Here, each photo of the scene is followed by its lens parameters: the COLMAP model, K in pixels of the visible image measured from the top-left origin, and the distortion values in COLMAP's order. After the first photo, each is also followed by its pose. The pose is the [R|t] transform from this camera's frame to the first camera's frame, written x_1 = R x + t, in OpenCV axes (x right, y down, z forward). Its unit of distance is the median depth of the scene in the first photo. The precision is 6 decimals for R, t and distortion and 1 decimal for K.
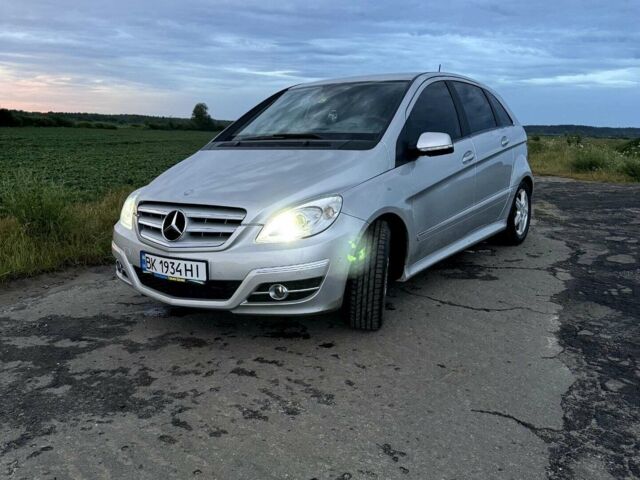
lens RADIAL K [[574.8, 0, 318.9], [0, 574.8, 239.1], [0, 0, 1]] dist [0.163495, -0.303220]
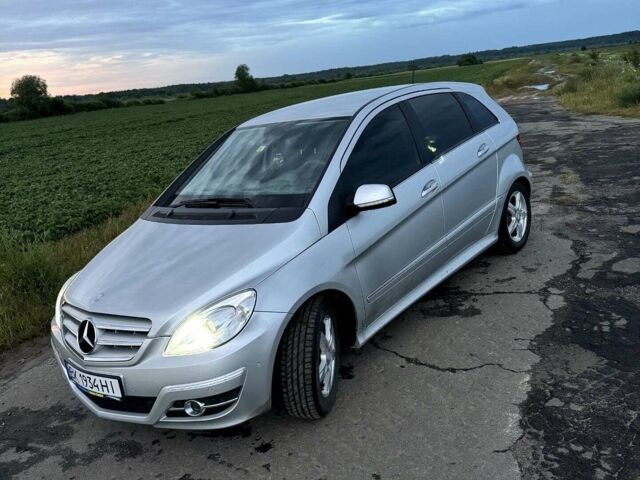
lens RADIAL K [[574.8, 0, 318.9], [0, 574.8, 239.1], [0, 0, 1]] dist [0.163495, -0.303220]
pose [[0.988205, -0.107729, -0.108835, 0.206764], [0.116697, 0.989965, 0.079688, -0.181648], [0.099158, -0.091449, 0.990861, 0.099040]]
